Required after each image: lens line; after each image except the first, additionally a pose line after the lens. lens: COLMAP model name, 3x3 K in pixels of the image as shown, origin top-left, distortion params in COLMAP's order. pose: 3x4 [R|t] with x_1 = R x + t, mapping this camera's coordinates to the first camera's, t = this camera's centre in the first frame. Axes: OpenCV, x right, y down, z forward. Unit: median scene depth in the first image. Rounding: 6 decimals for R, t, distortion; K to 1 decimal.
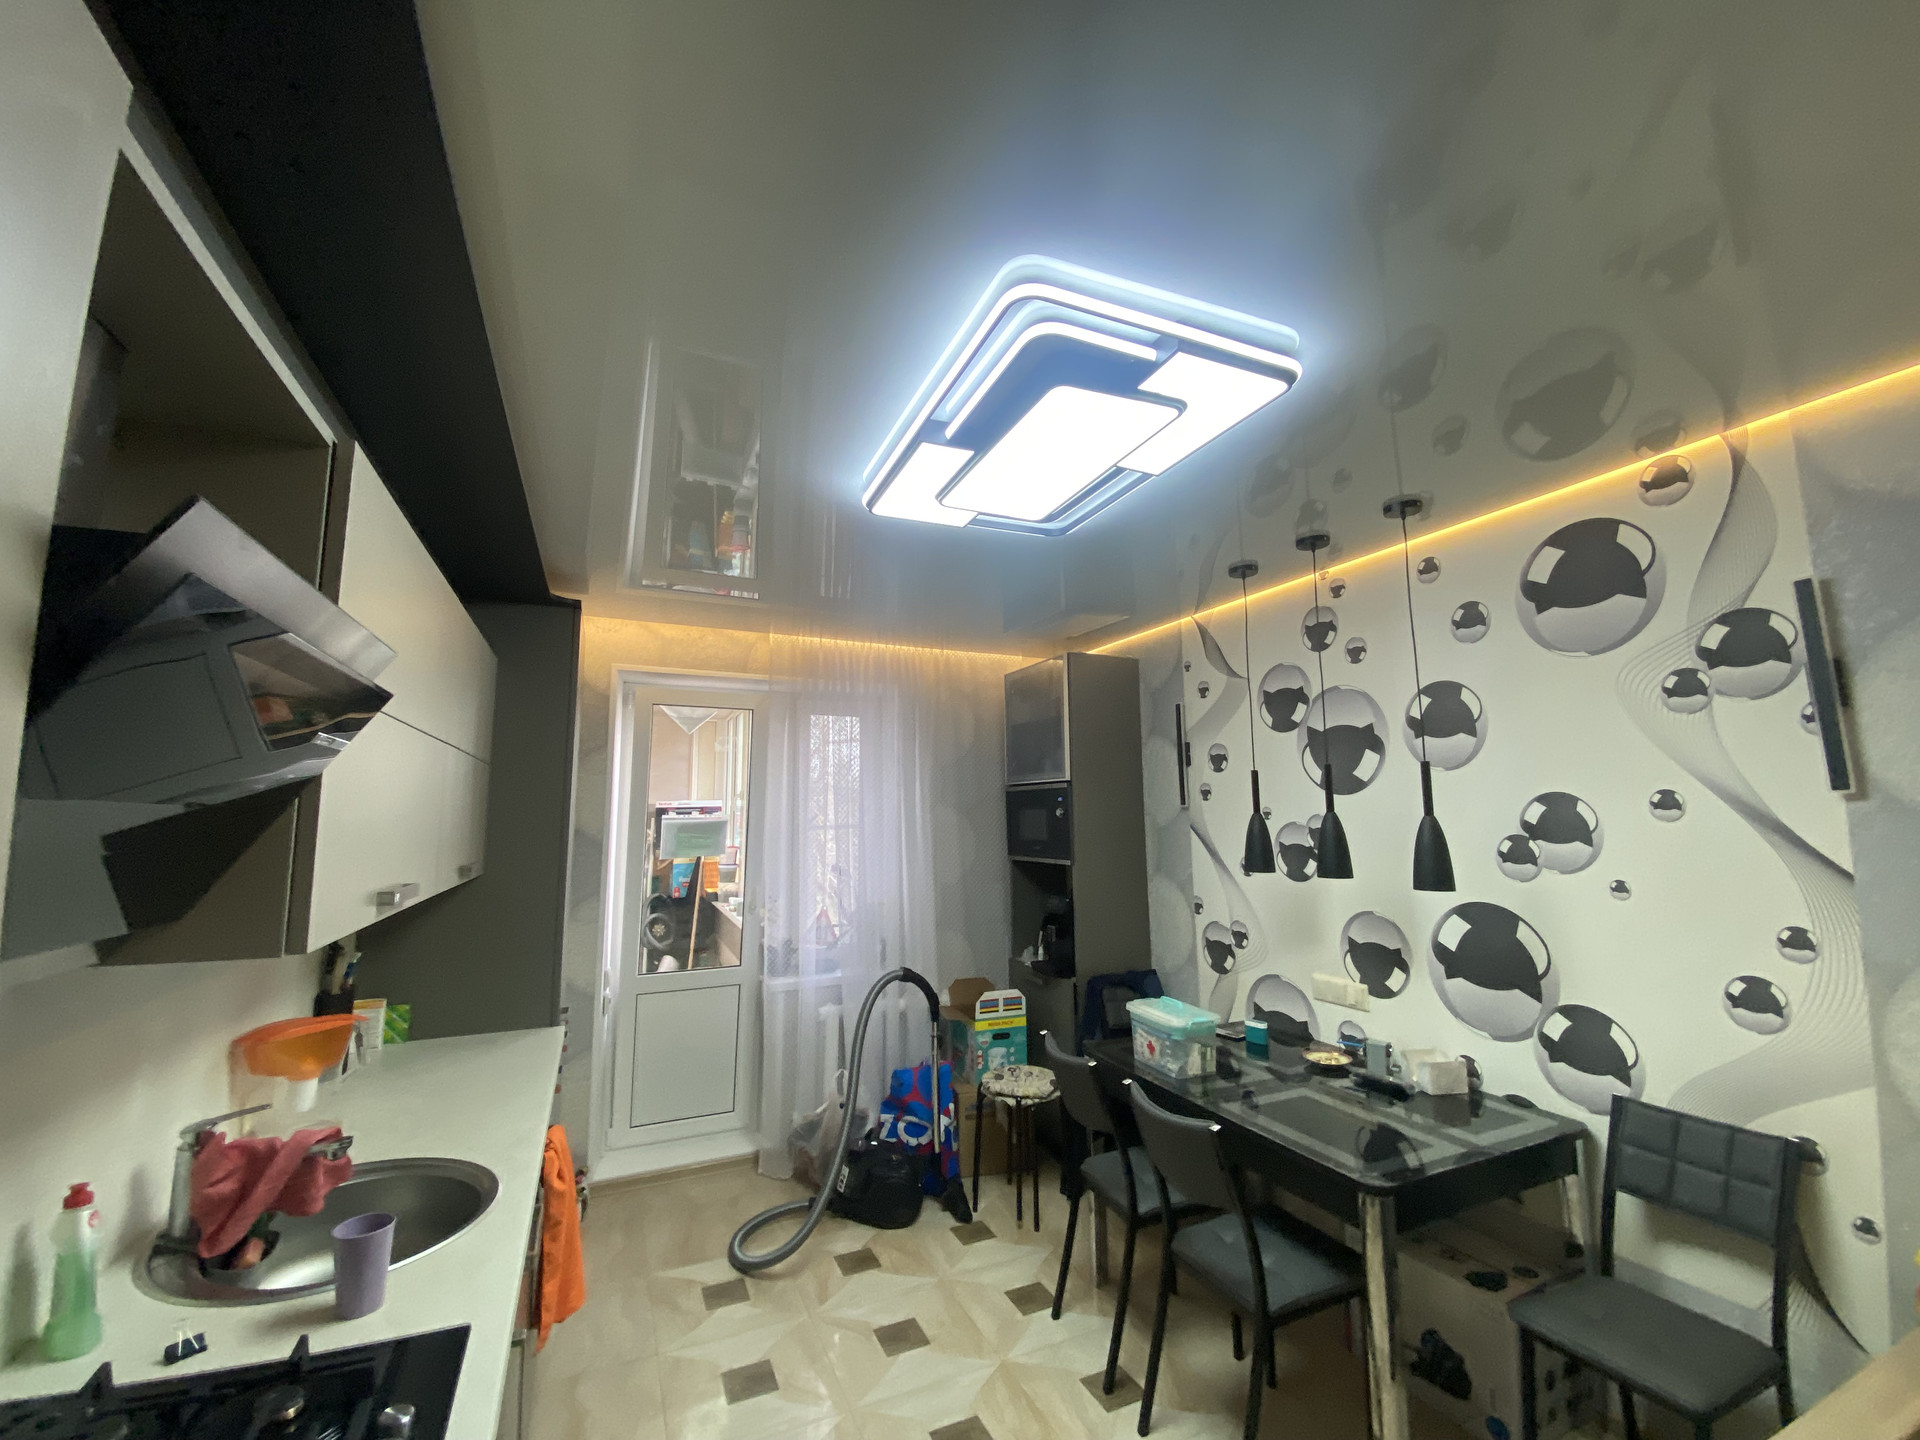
lens RADIAL K [[765.0, 0, 960.0], [0, 765.0, 720.0], [0, 0, 1]] dist [0.001610, -0.014476]
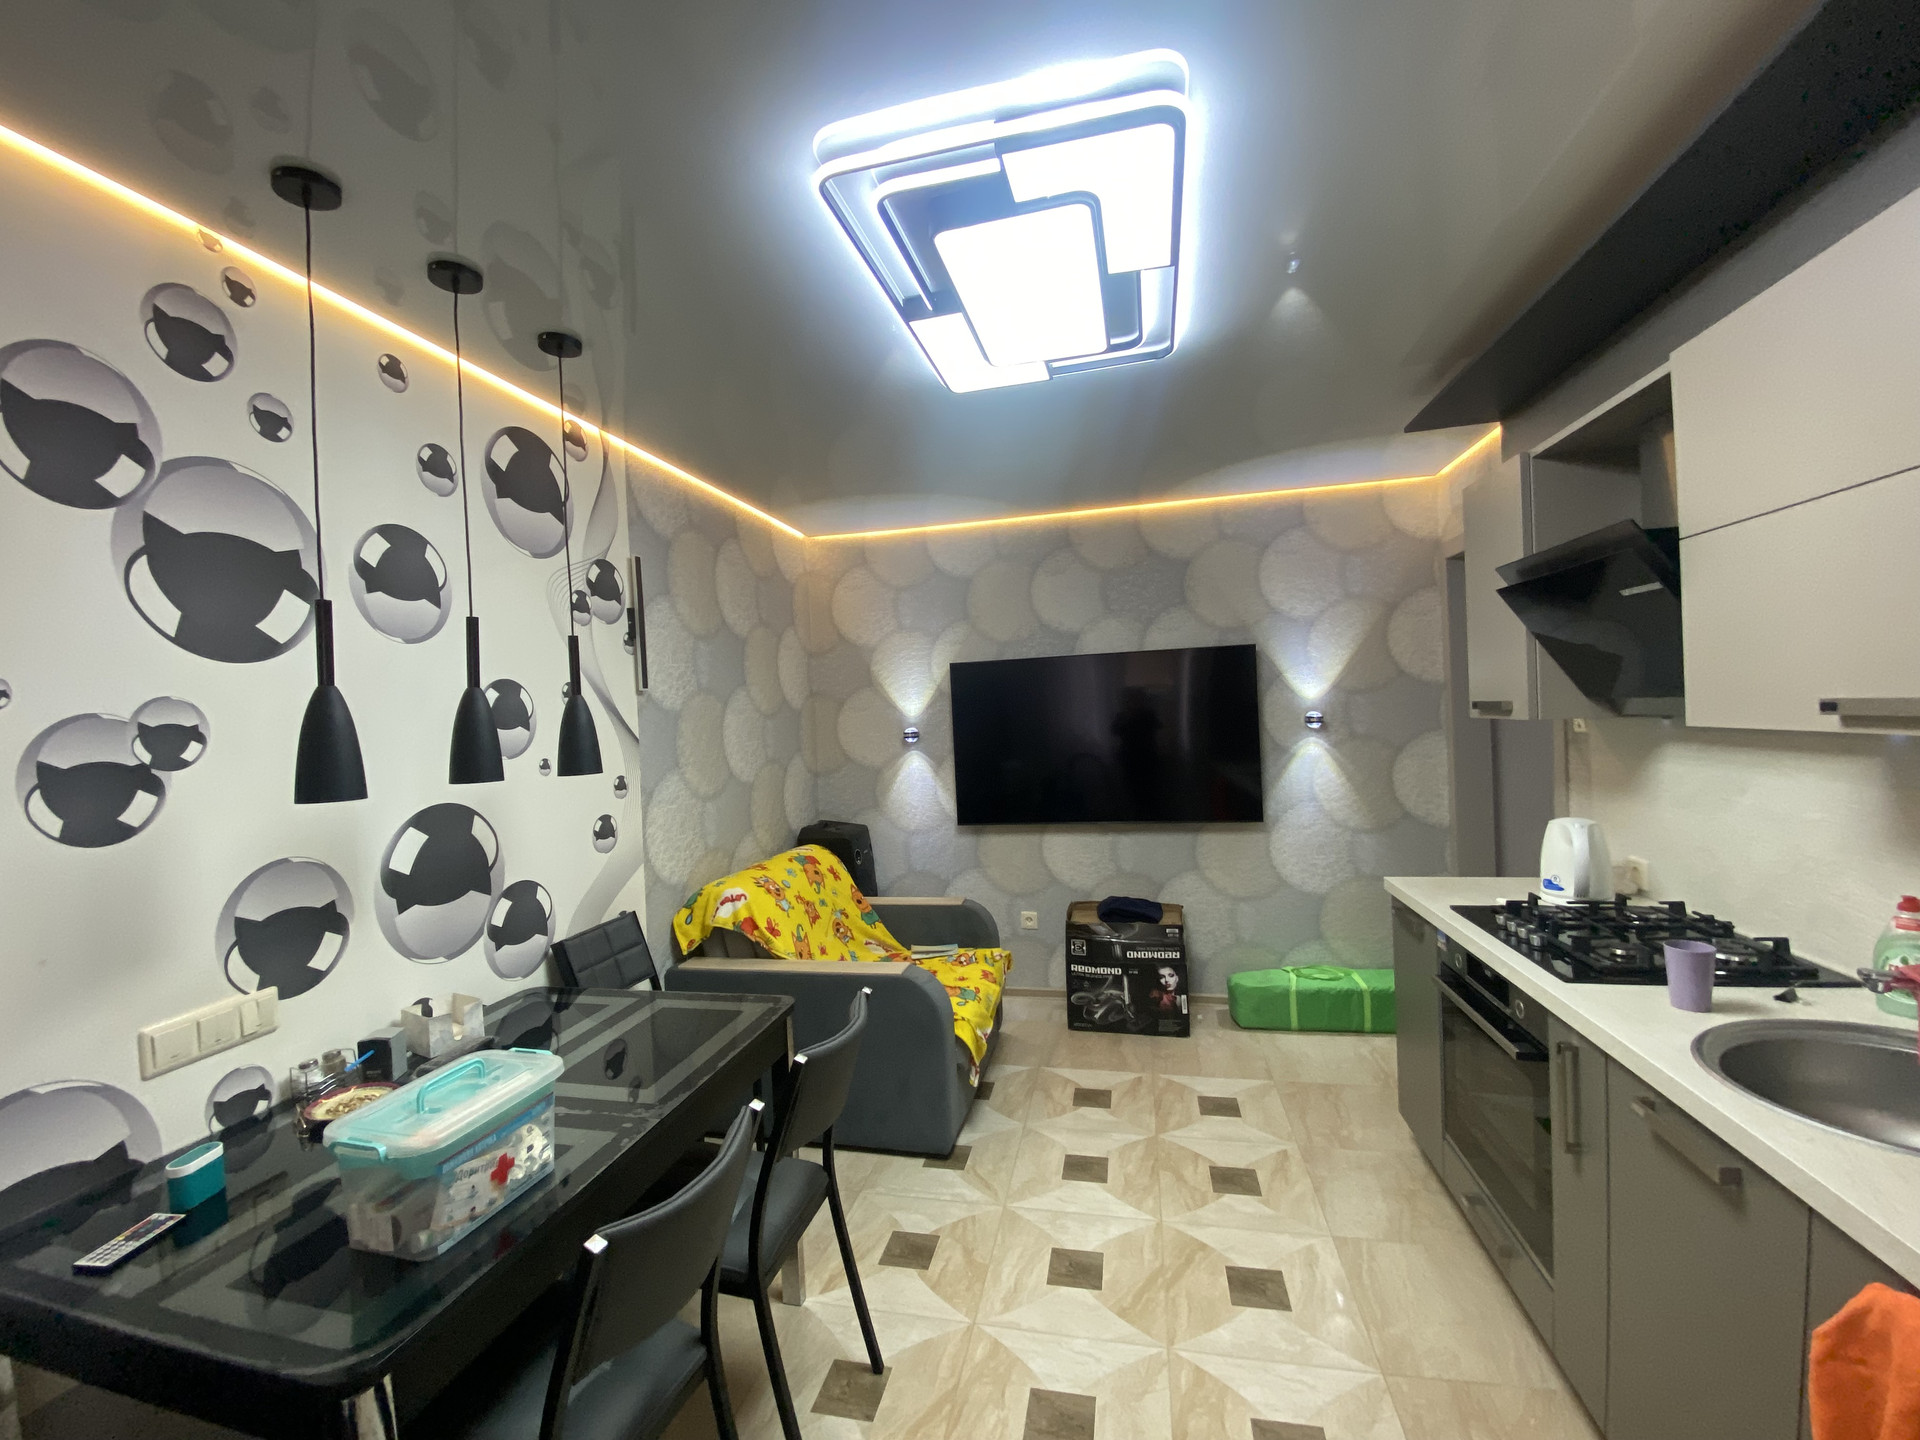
lens RADIAL K [[765.0, 0, 960.0], [0, 765.0, 720.0], [0, 0, 1]] dist [0.001610, -0.014476]
pose [[-0.795344, 0.031573, 0.605336, -0.281883], [-0.029744, 0.995407, -0.090999, 0.206031], [-0.605429, -0.090380, -0.790751, 1.323903]]
